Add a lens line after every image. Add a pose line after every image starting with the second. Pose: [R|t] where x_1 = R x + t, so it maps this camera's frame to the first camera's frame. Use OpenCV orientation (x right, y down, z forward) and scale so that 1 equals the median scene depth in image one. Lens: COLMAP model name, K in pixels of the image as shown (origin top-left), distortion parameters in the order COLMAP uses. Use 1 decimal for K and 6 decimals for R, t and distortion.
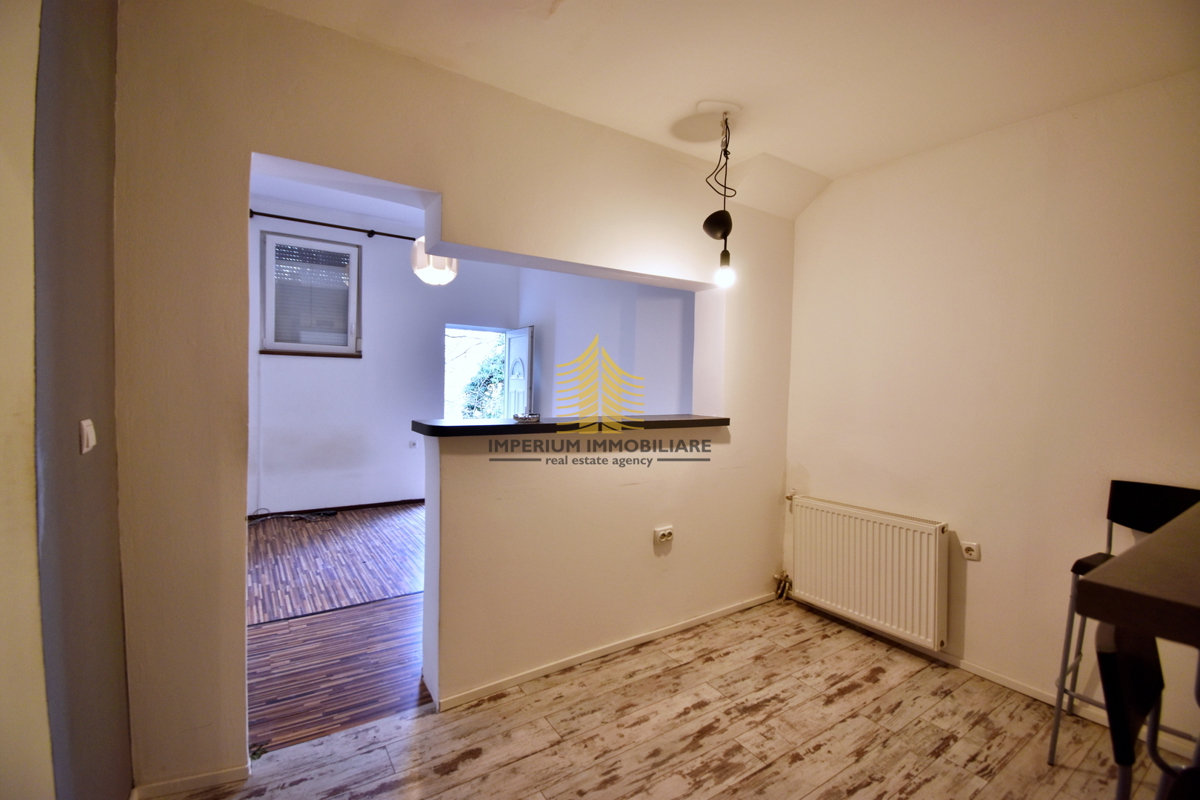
lens RADIAL K [[543.9, 0, 599.6], [0, 543.9, 400.0], [0, 0, 1]] dist [0.004845, -0.016029]
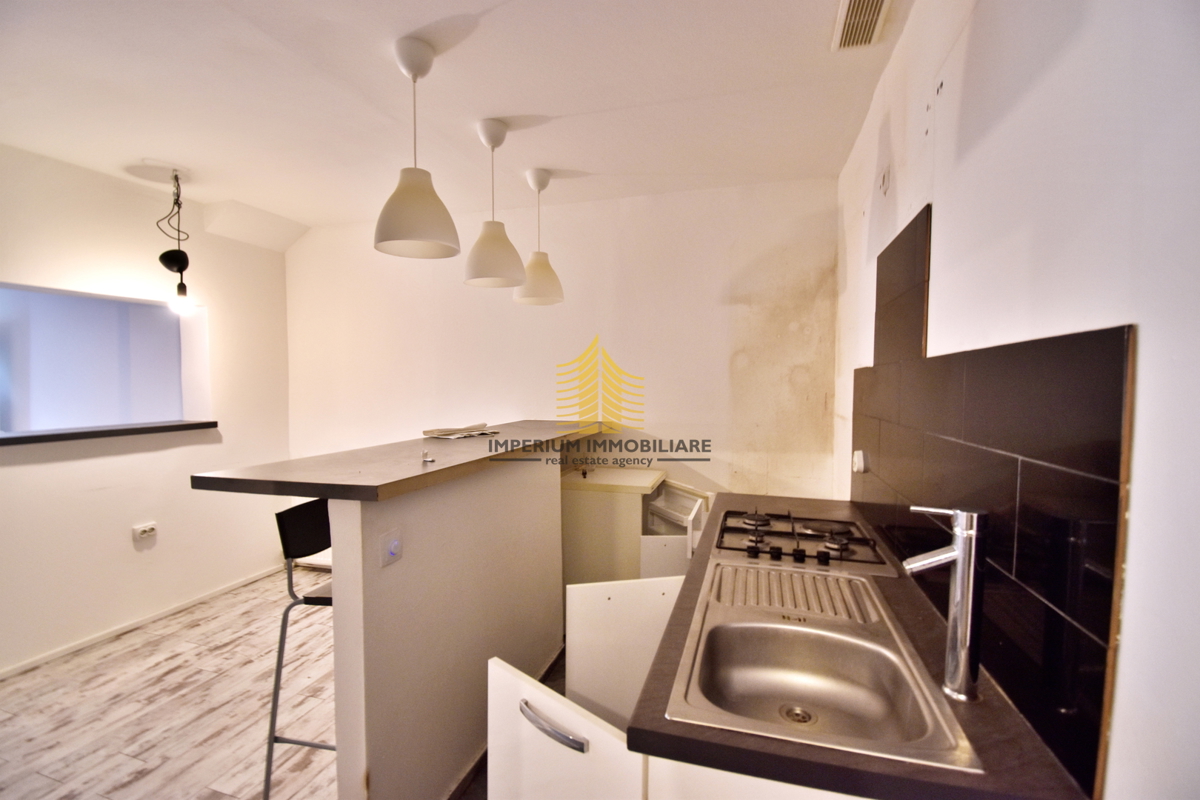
lens RADIAL K [[543.9, 0, 601.5], [0, 543.9, 395.3], [0, 0, 1]] dist [0.004845, -0.016029]
pose [[0.767974, -0.052853, 0.638297, 0.144764], [0.054421, 0.998370, 0.017191, 0.003016], [-0.638165, 0.021534, 0.769598, -0.451759]]
